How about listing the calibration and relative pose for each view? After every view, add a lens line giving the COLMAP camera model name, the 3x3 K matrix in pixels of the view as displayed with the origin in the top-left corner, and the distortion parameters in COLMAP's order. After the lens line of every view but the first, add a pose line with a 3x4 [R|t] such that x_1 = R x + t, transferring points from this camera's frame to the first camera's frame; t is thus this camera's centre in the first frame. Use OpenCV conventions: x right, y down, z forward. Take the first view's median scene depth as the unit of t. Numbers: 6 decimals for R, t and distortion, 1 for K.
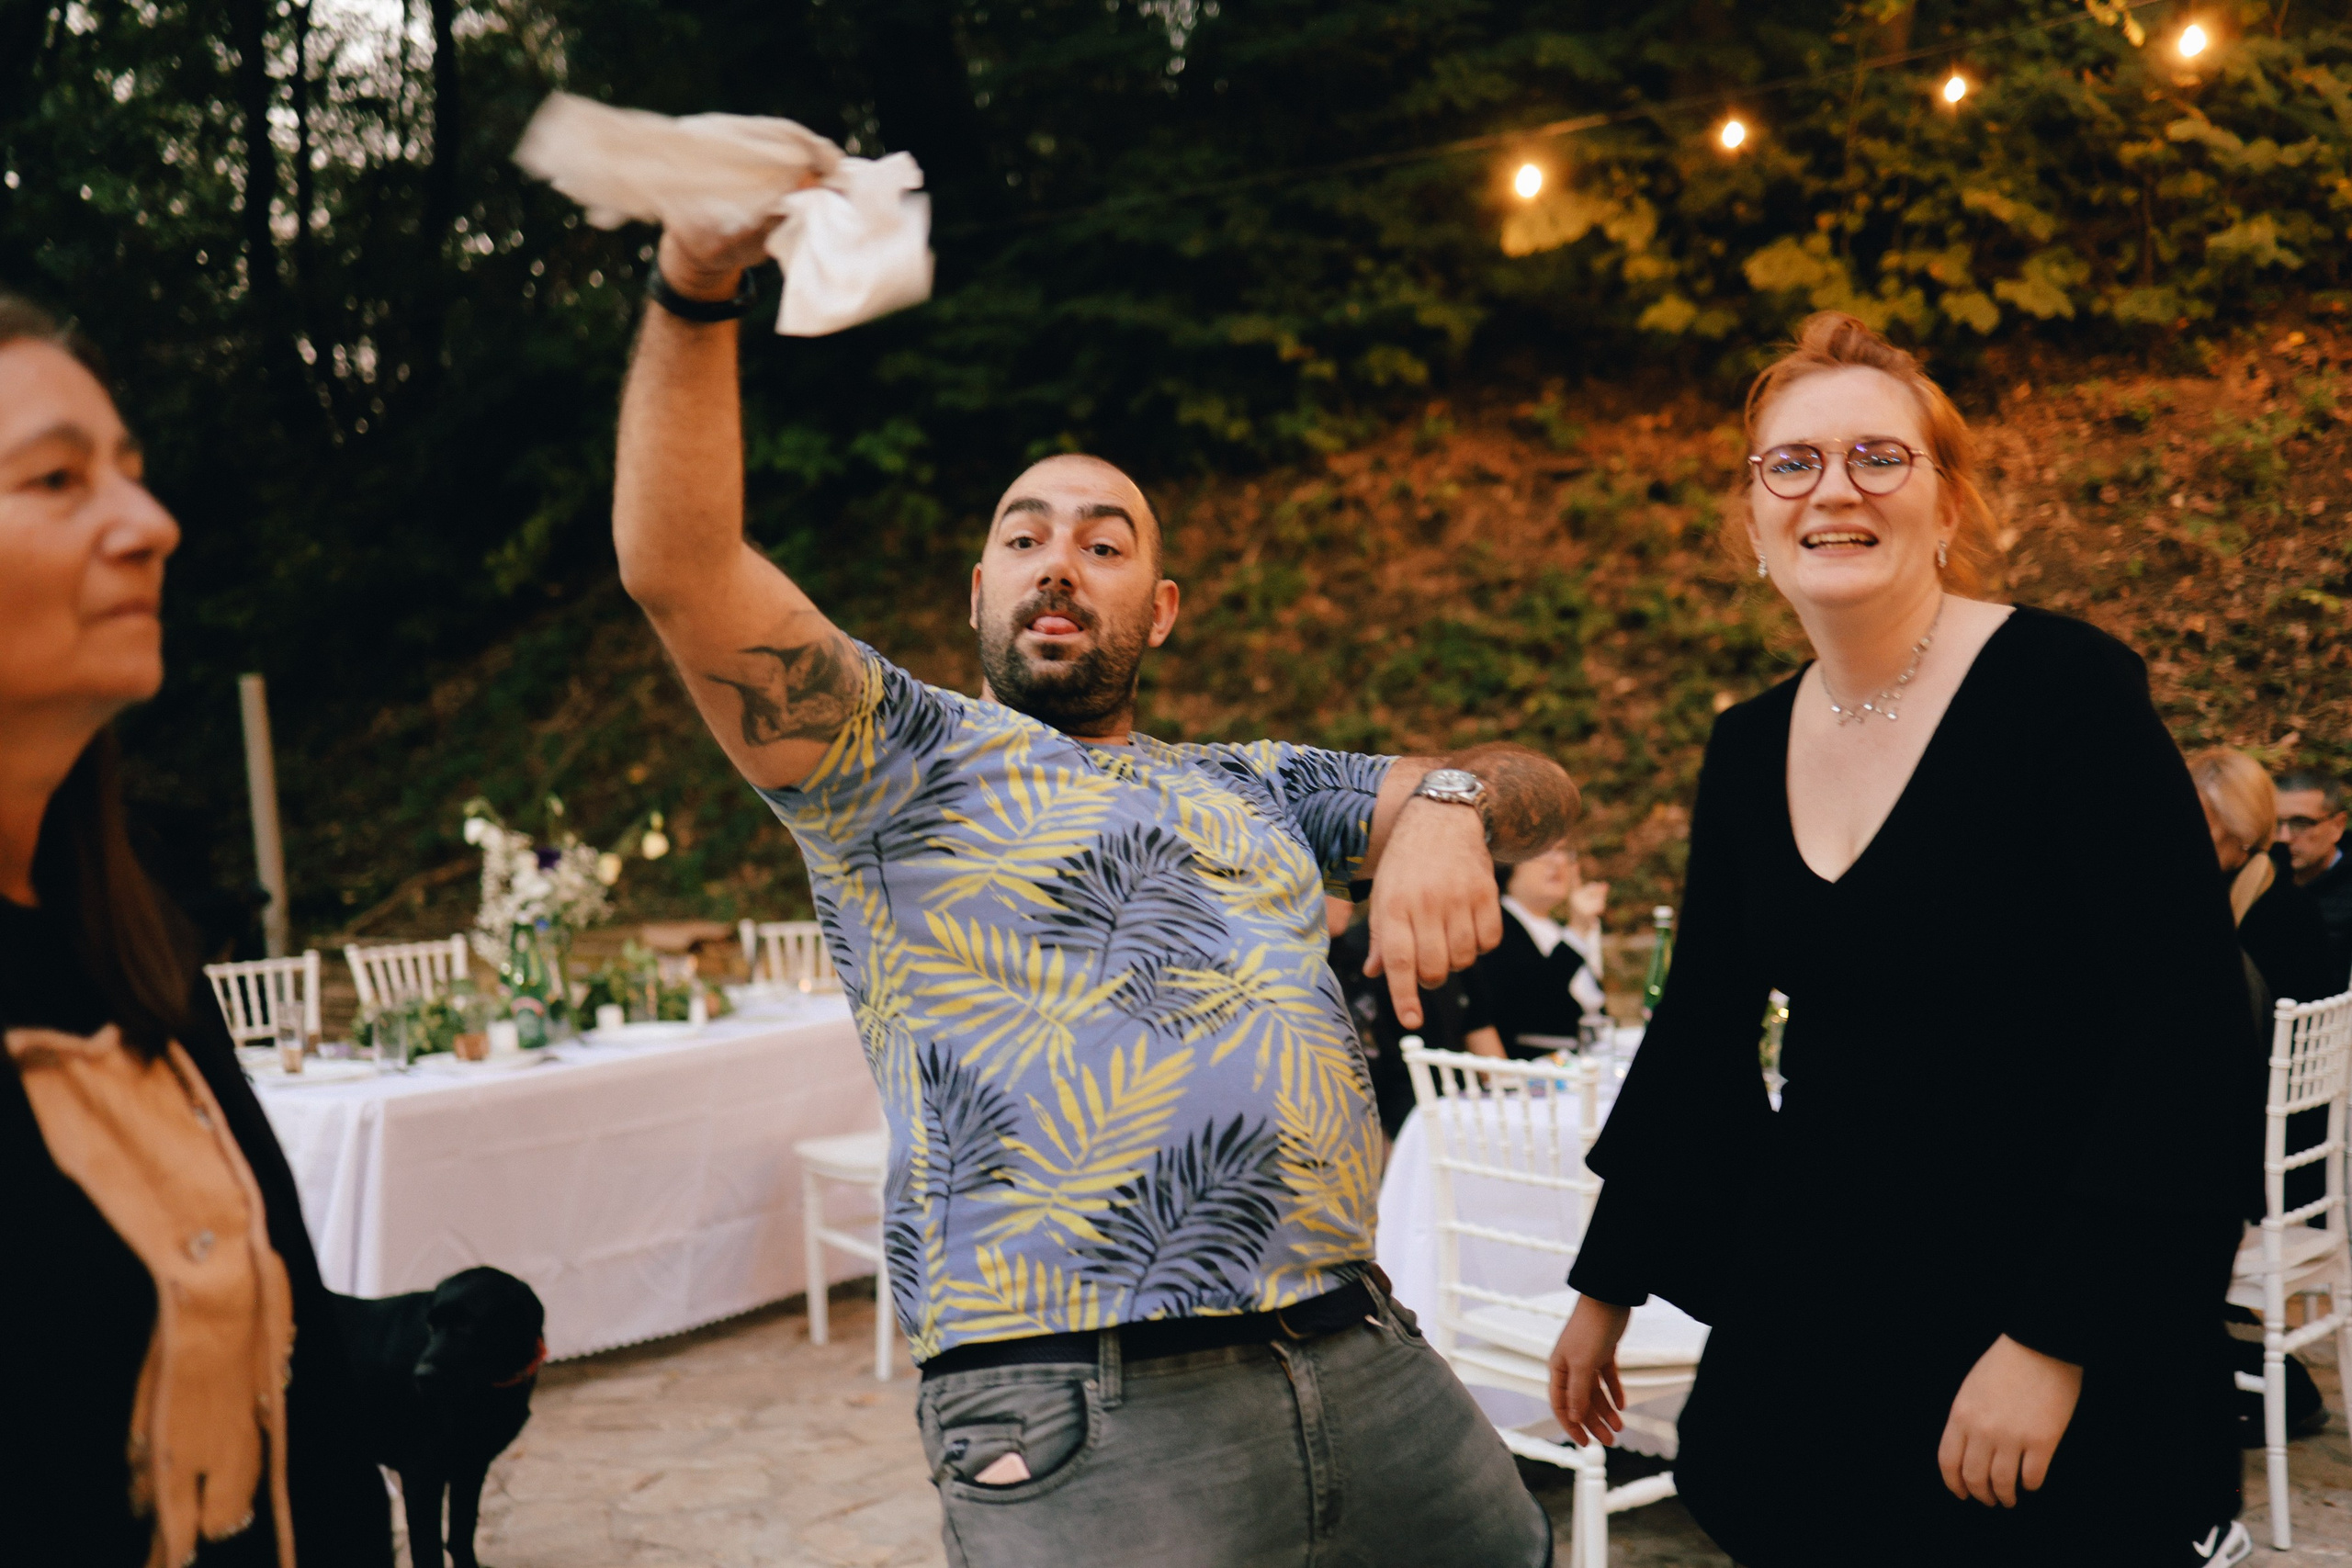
lens RADIAL K [[2367.1, 0, 1176.0], [0, 2367.1, 770.4], [0, 0, 1]] dist [-0.059615, 0.000000]
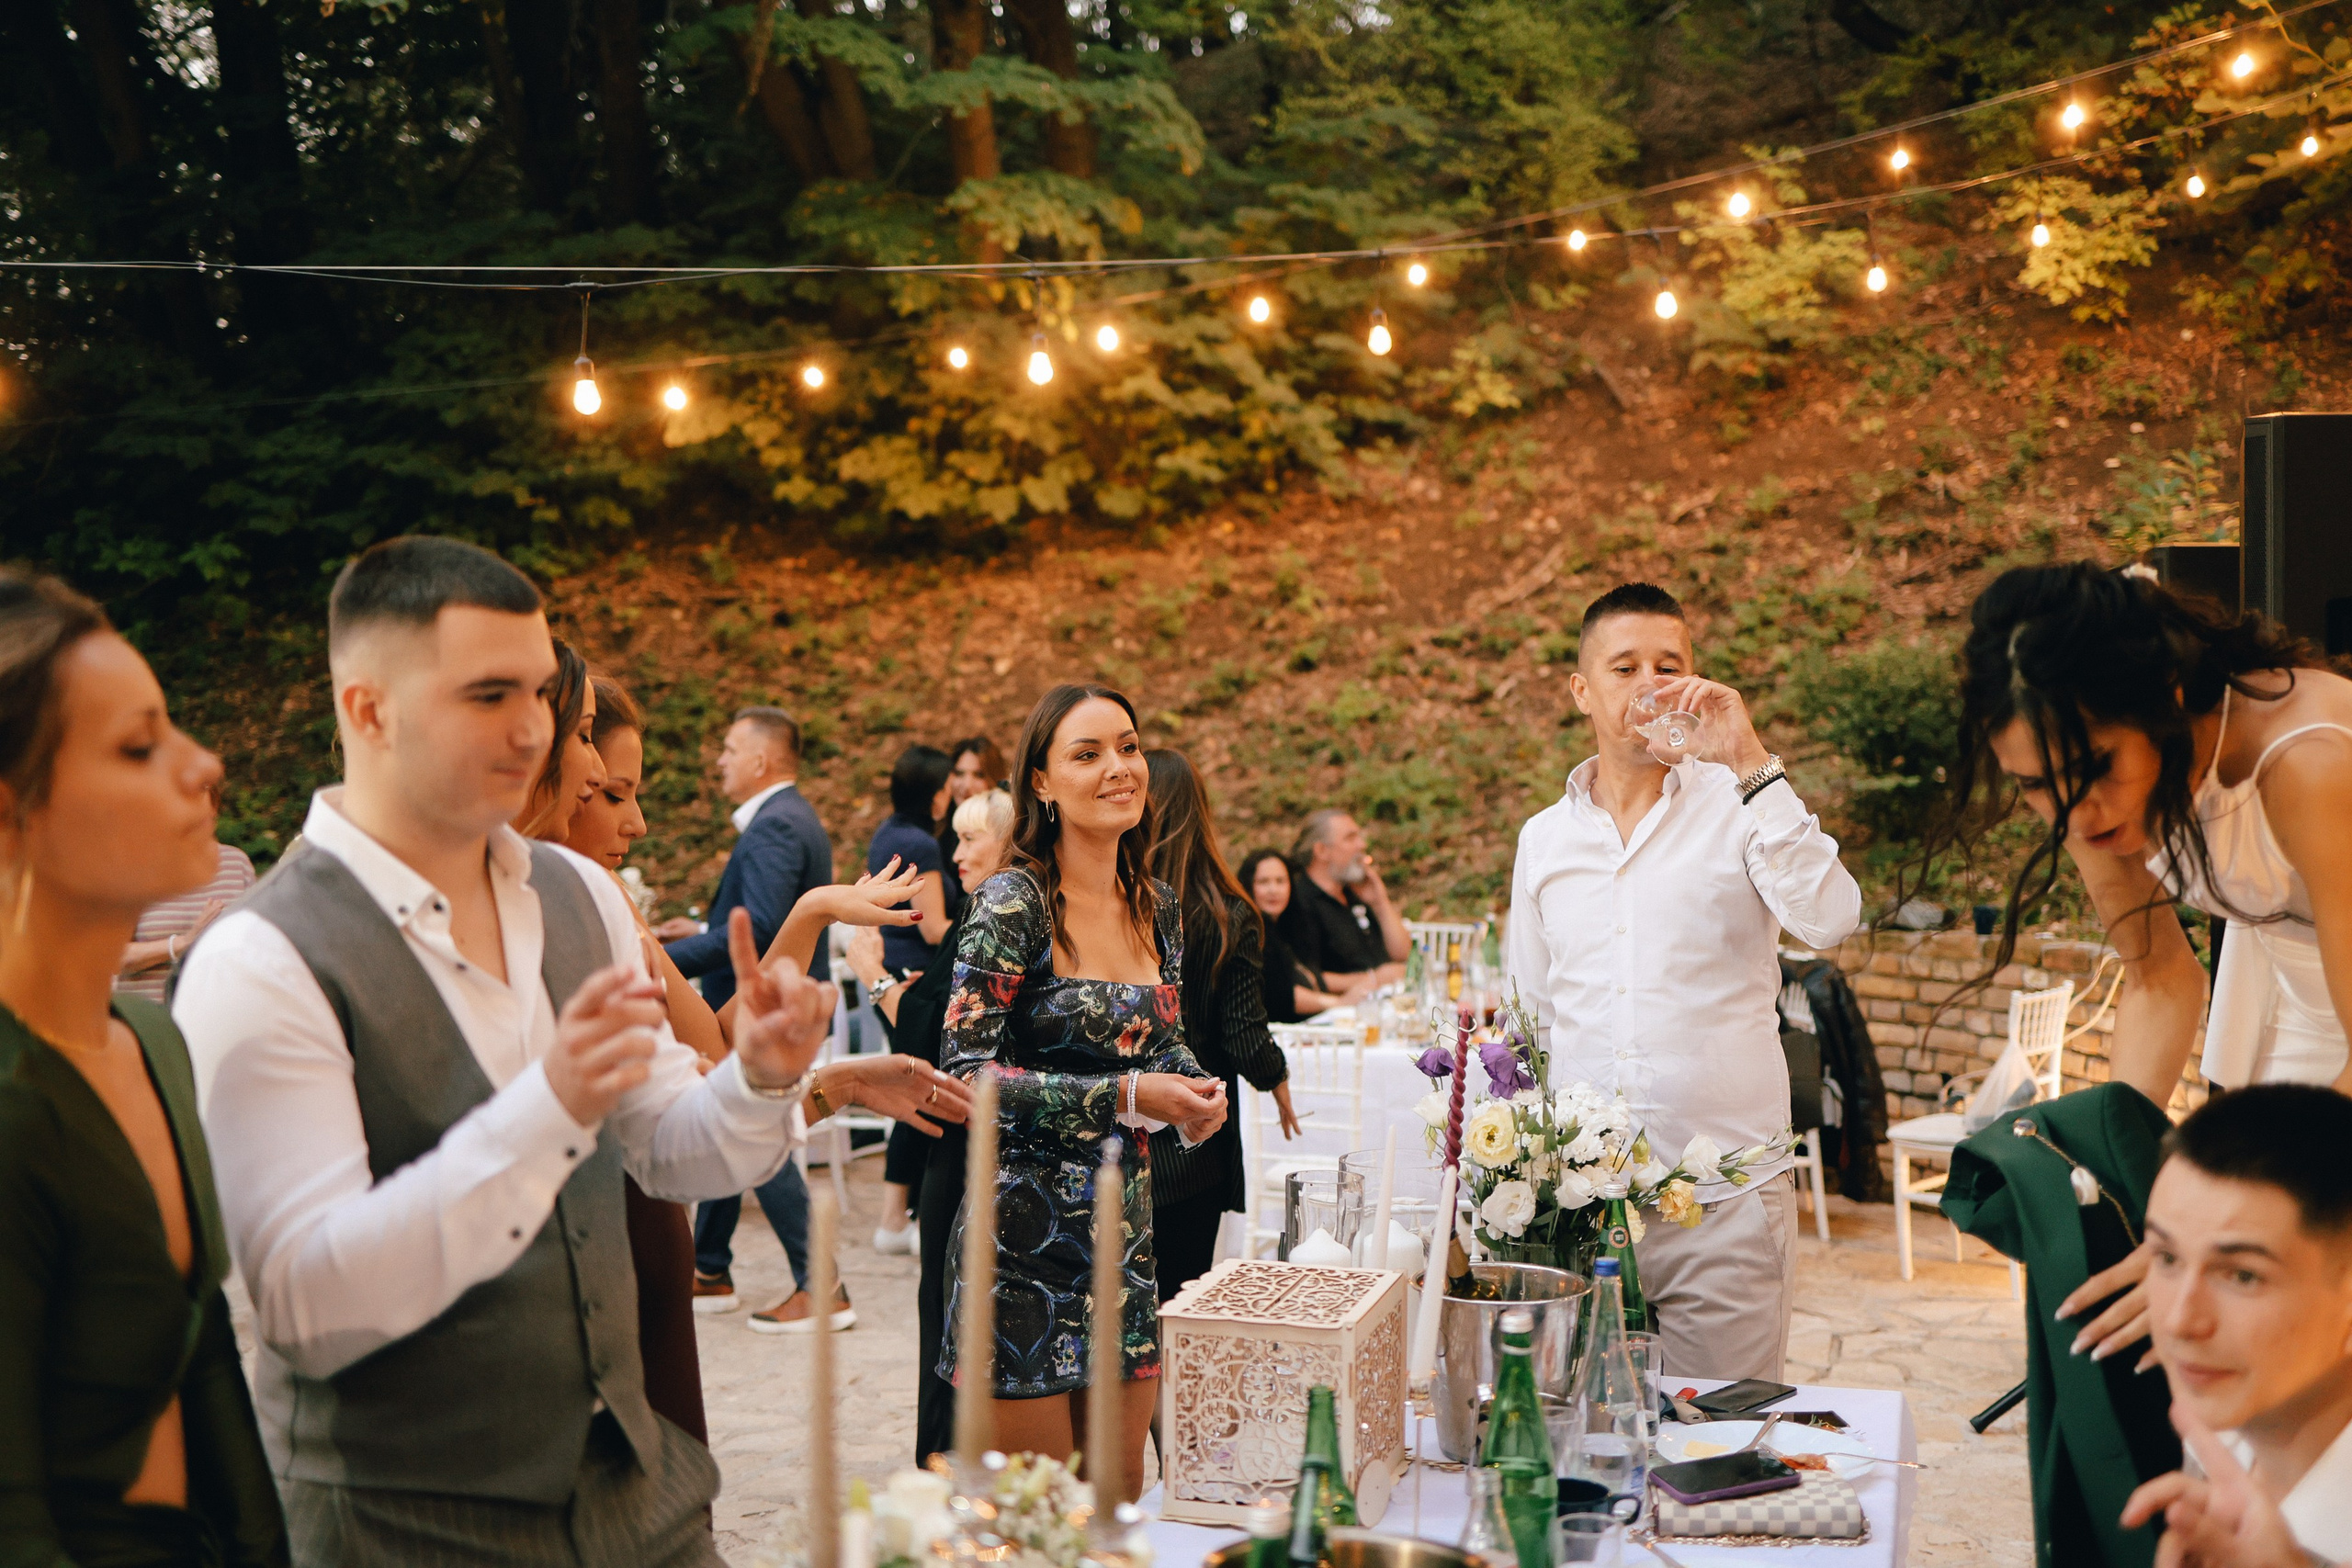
lens RADIAL K [[2367.1, 0, 1174.7], [0, 2367.1, 789.4], [0, 0, 1]] dist [-0.059615, 0.000000]
pose [[0.978430, 0.015855, 0.205970, 0.146122], [-0.016456, 0.999864, 0.001208, -0.024461], [-0.205923, -0.004571, 0.978558, -0.394995]]
